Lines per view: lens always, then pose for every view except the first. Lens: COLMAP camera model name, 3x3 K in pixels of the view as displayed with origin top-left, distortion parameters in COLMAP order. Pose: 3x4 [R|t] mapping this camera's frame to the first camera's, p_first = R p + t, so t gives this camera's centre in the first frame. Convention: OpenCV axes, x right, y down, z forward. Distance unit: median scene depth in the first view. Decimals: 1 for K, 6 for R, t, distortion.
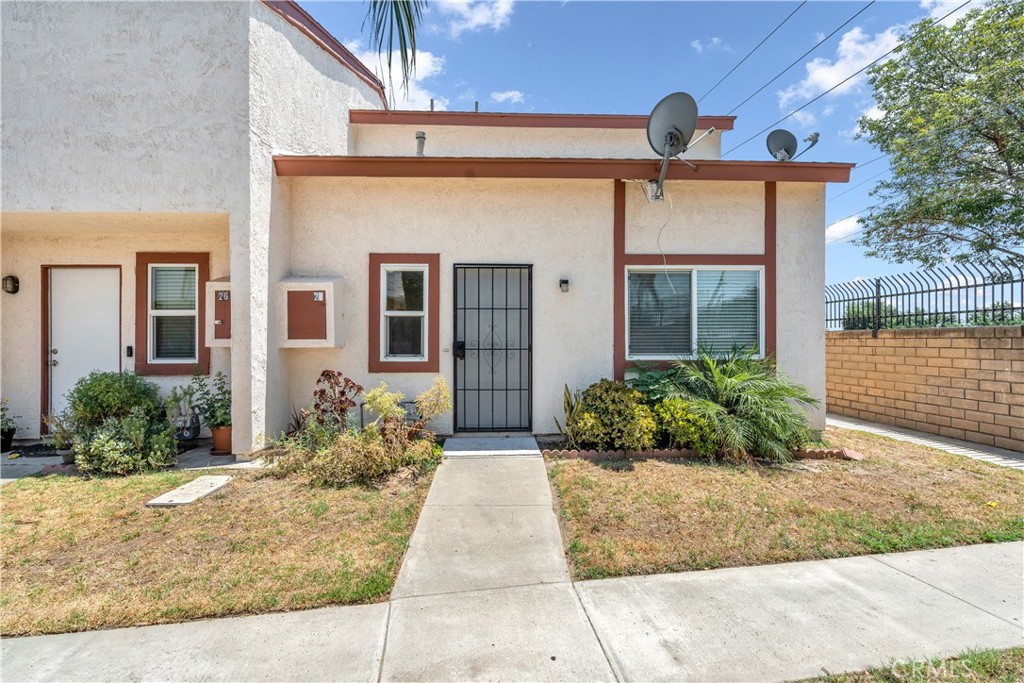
lens RADIAL K [[475.3, 0, 515.6], [0, 475.3, 341.6], [0, 0, 1]] dist [-0.002531, 0.000710]
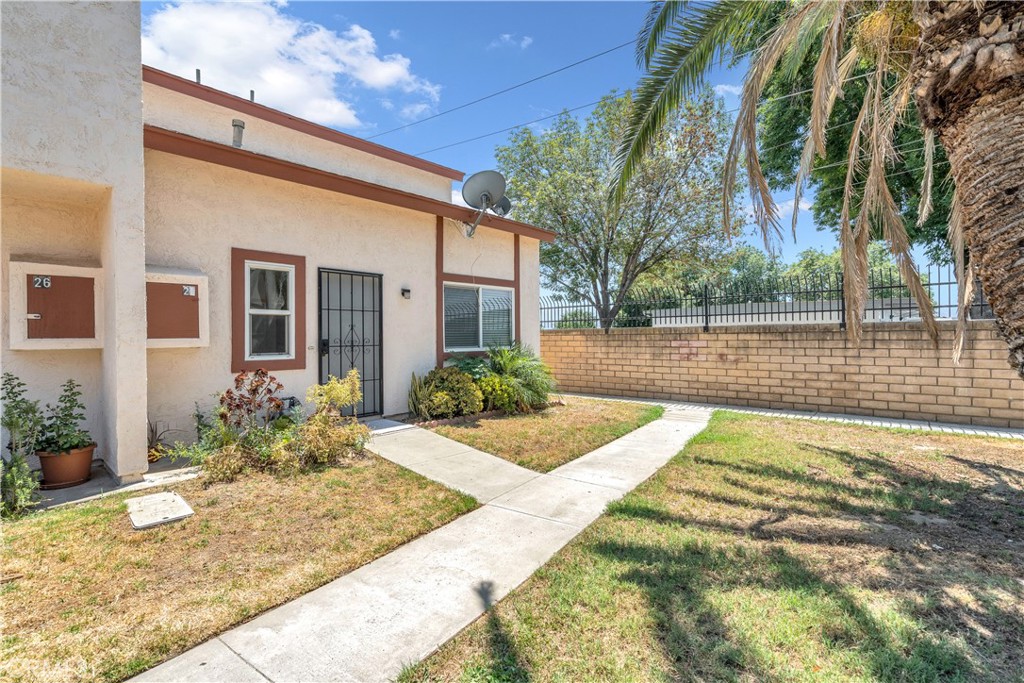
lens RADIAL K [[475.3, 0, 515.6], [0, 475.3, 341.6], [0, 0, 1]] dist [-0.002531, 0.000710]
pose [[0.691602, -0.013264, 0.722157, -0.600507], [0.012482, 0.999902, 0.006411, 0.003131], [-0.722171, 0.004580, 0.691700, -0.066534]]
